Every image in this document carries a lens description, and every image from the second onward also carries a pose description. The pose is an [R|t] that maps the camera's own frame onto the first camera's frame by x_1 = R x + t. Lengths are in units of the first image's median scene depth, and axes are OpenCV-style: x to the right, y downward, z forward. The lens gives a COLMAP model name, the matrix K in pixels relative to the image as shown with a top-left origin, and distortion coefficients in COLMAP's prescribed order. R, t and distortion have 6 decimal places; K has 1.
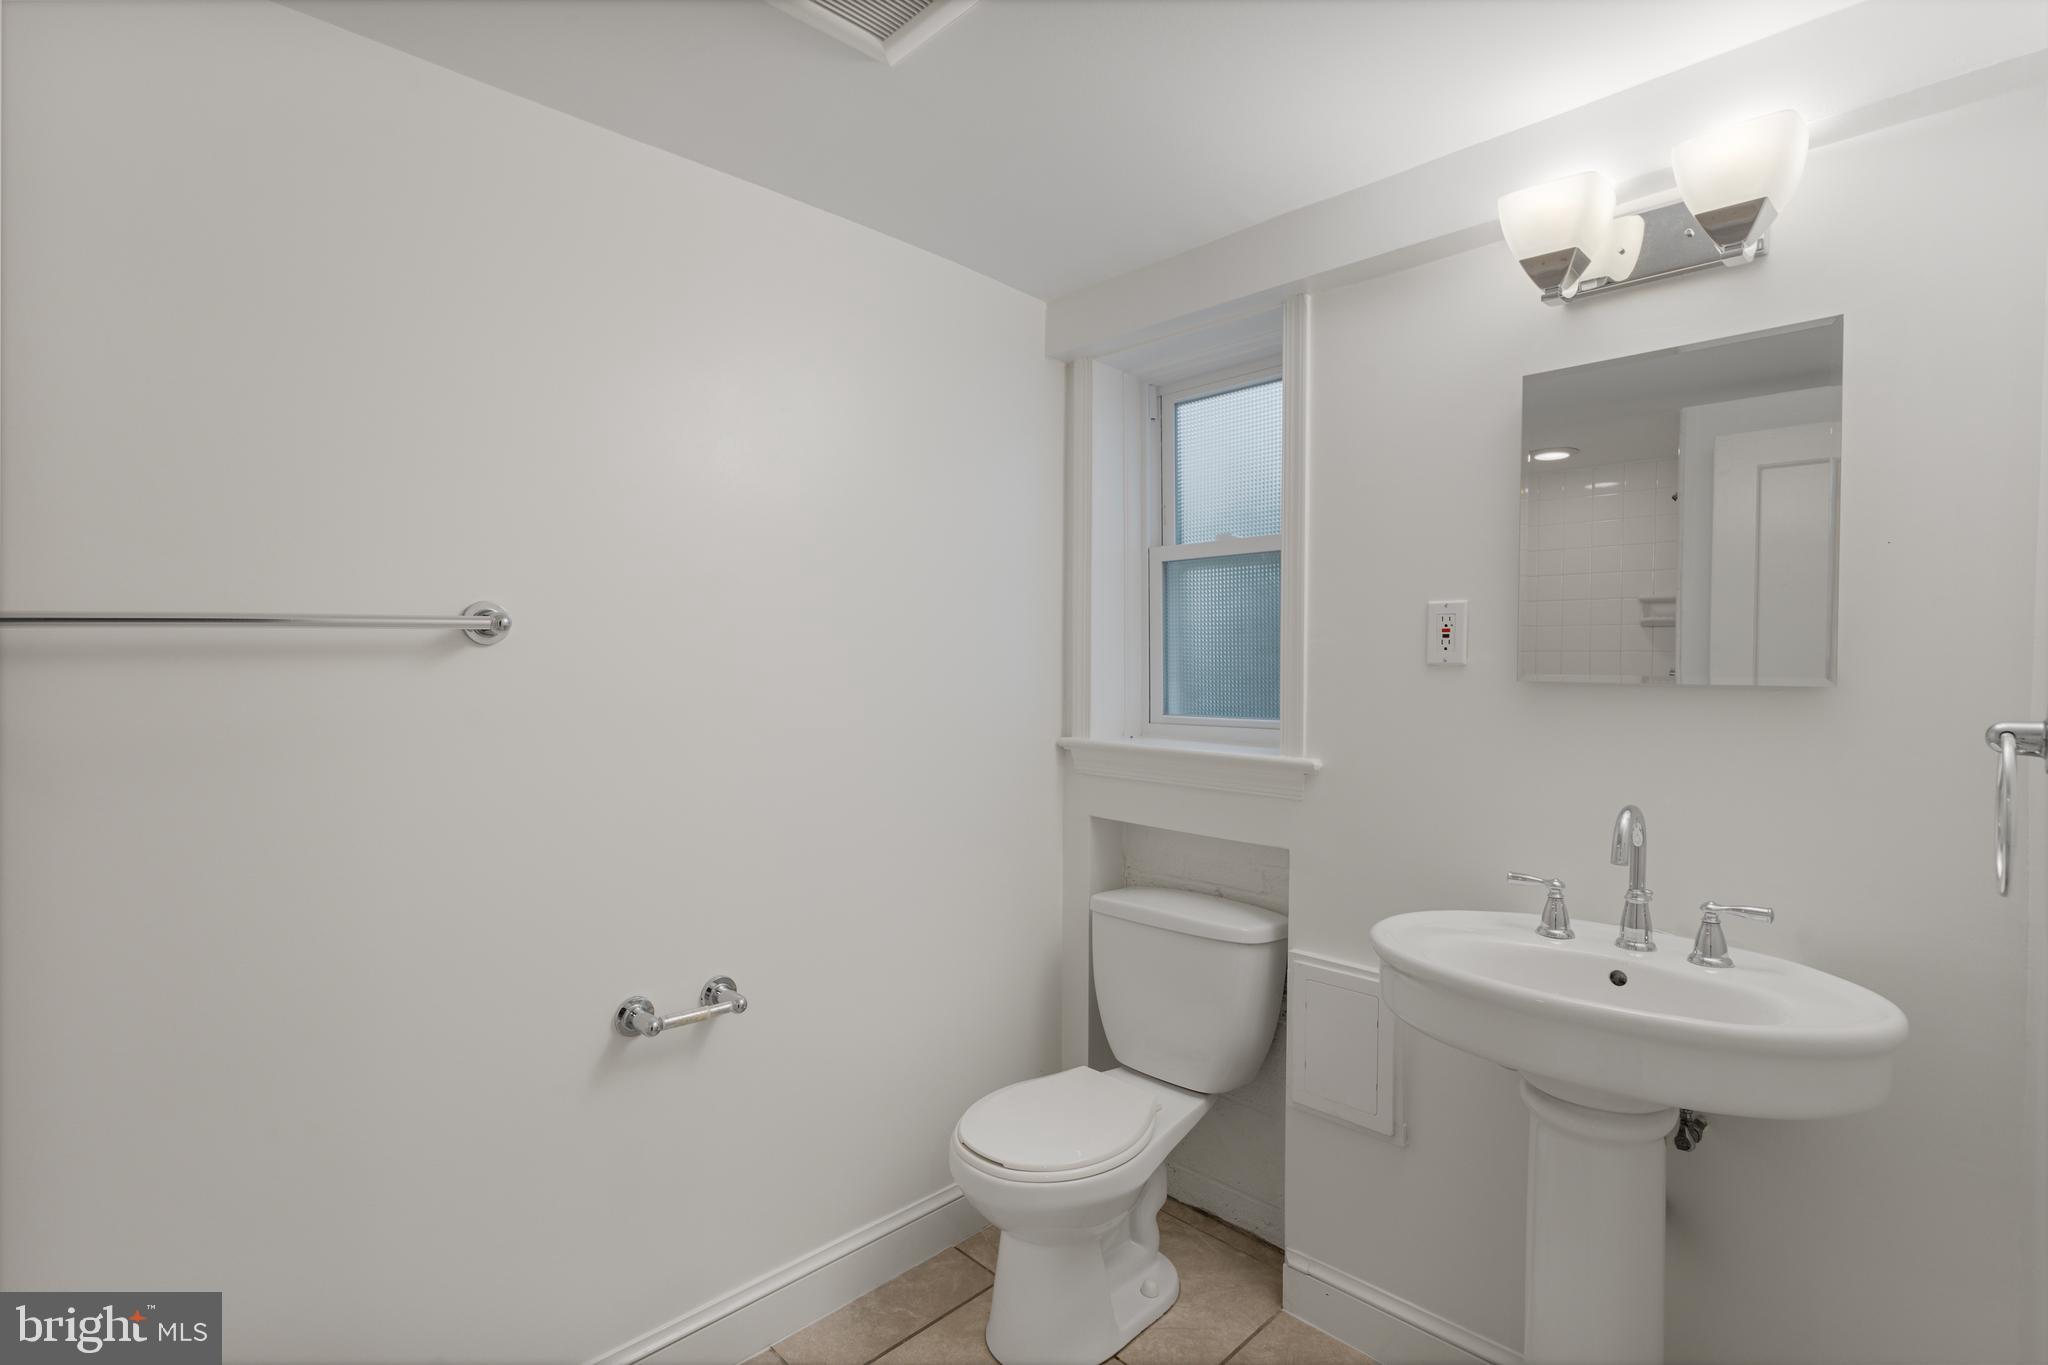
lens RADIAL K [[952.6, 0, 1021.8], [0, 952.6, 677.9], [0, 0, 1]] dist [-0.000456, -0.000446]
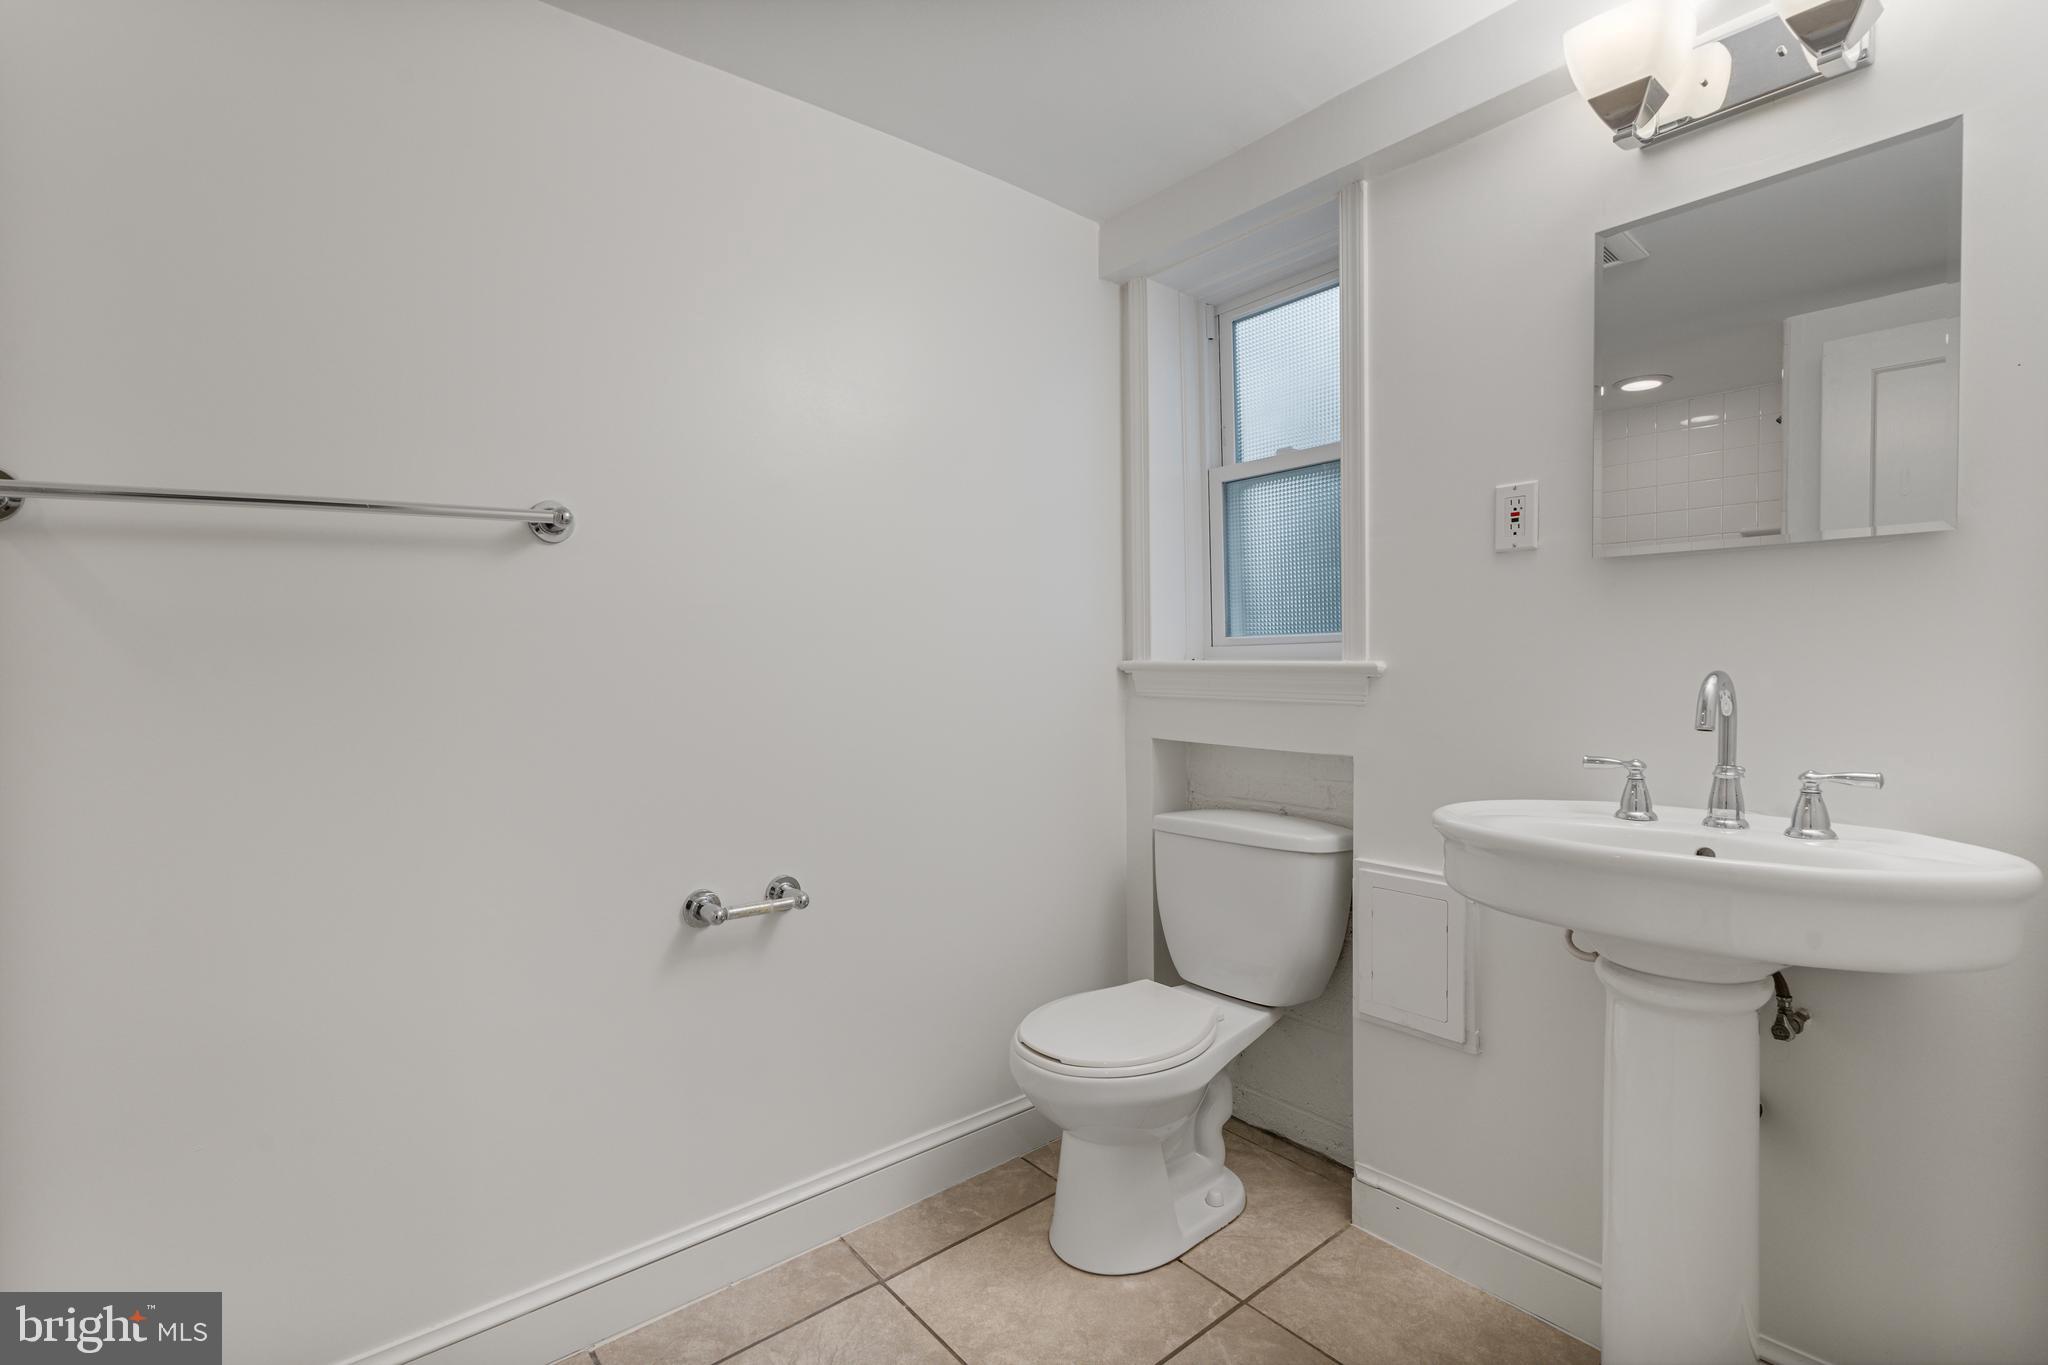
lens RADIAL K [[924.8, 0, 1024.3], [0, 924.8, 682.7], [0, 0, 1]] dist [-0.001609, 0.001335]
pose [[0.995839, -0.015686, -0.089774, 0.032476], [0.016699, 0.999805, 0.010543, 0.091814], [0.089592, -0.011999, 0.995906, 0.027583]]
